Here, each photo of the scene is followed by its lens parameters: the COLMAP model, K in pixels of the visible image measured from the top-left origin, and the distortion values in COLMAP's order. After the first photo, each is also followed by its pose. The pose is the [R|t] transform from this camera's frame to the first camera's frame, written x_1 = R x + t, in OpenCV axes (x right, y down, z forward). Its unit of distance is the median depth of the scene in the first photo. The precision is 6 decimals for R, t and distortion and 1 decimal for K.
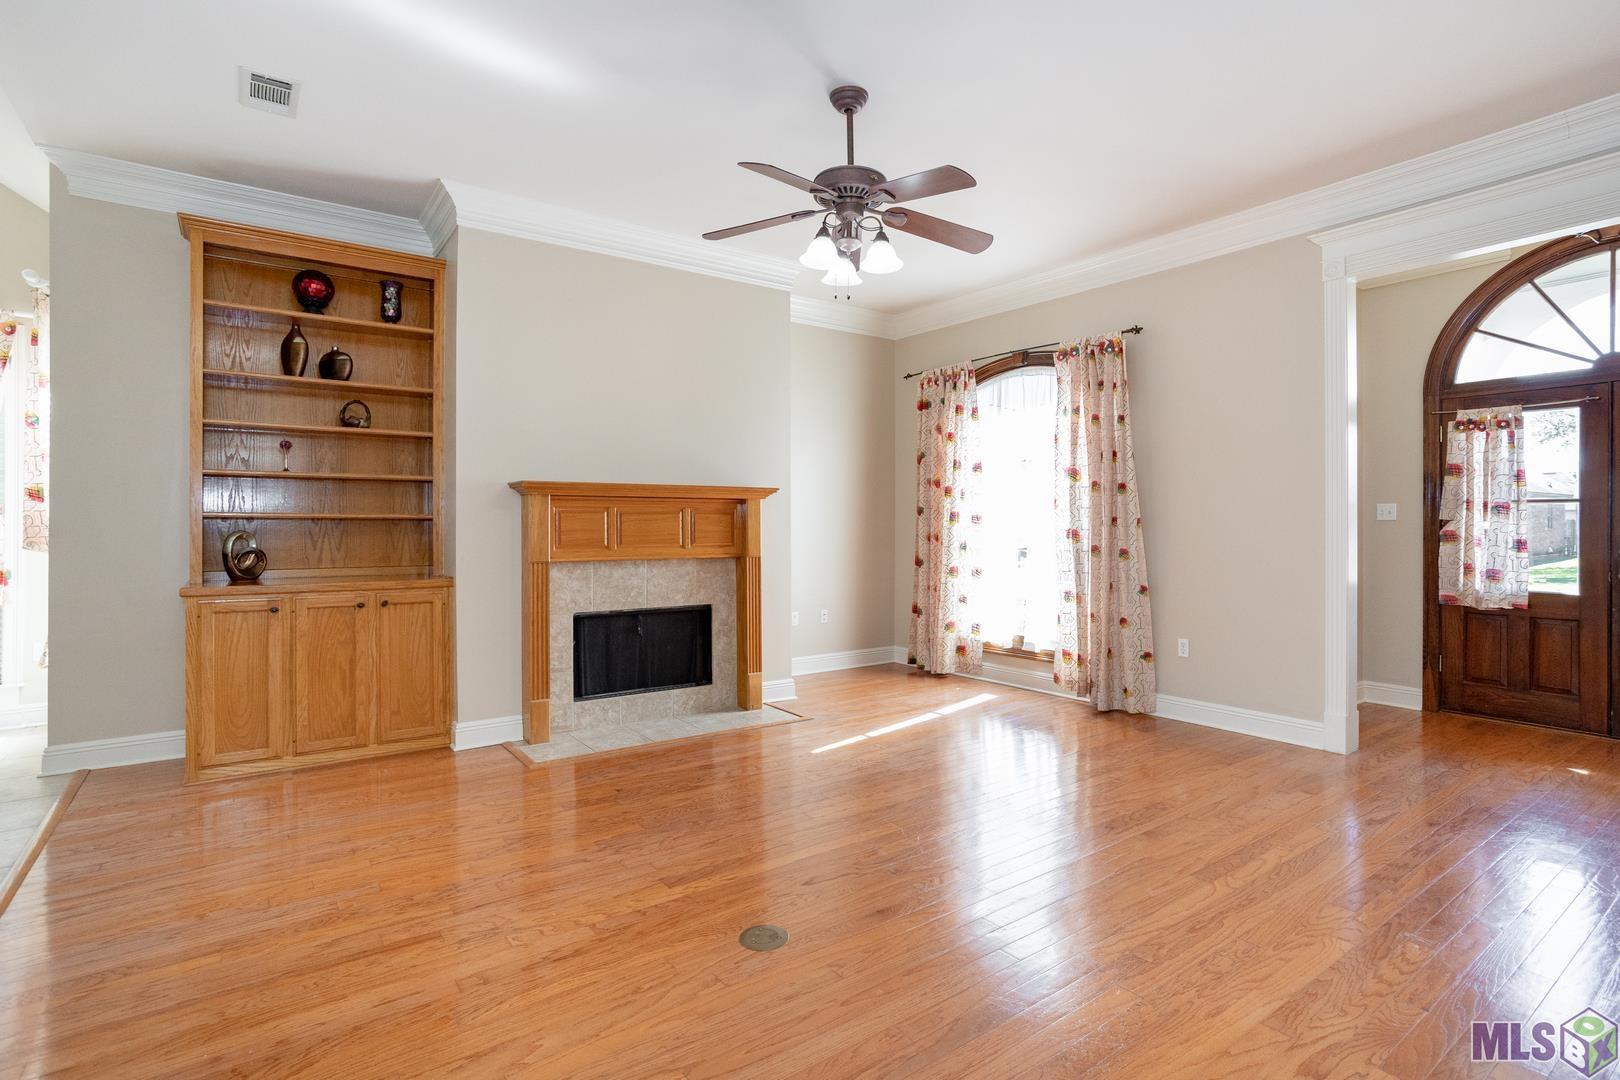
lens RADIAL K [[818.2, 0, 812.1], [0, 818.2, 525.0], [0, 0, 1]] dist [-0.037515, 0.009793]
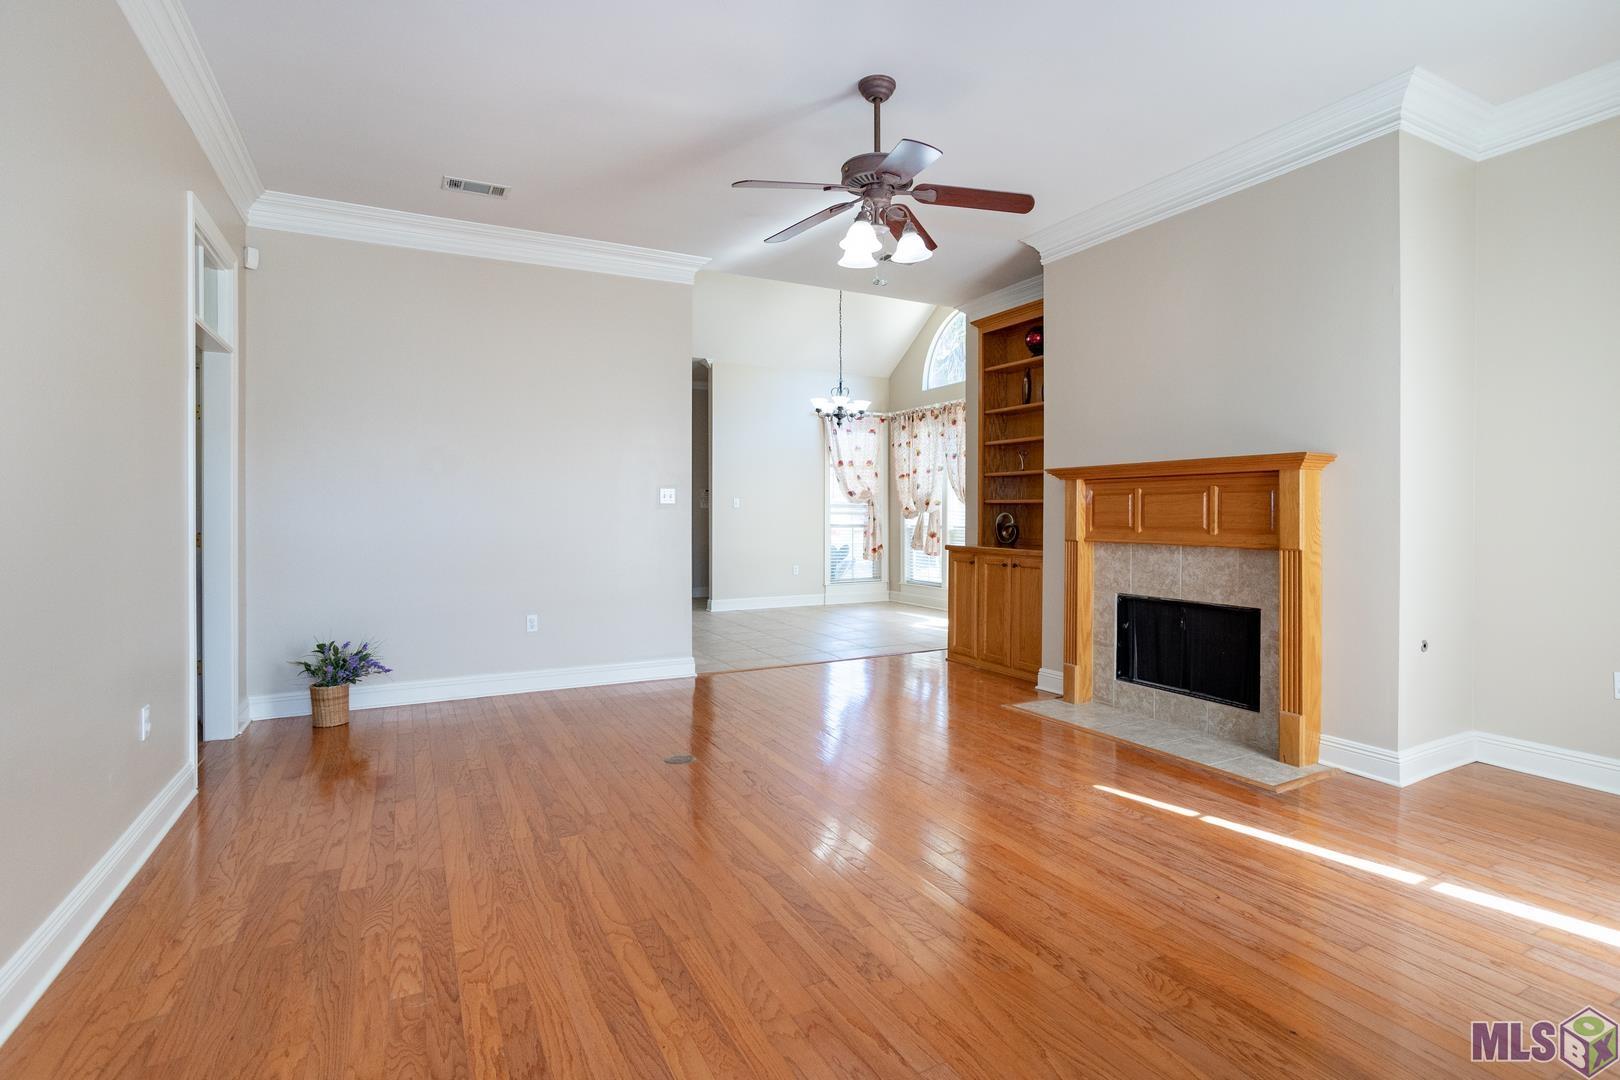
lens RADIAL K [[818.2, 0, 818.5], [0, 818.2, 511.4], [0, 0, 1]] dist [-0.037515, 0.009793]
pose [[-0.171633, 0.001156, -0.985160, 0.710868], [0.003250, 0.999995, 0.000607, 0.003400], [0.985156, -0.003097, -0.171636, 0.733086]]
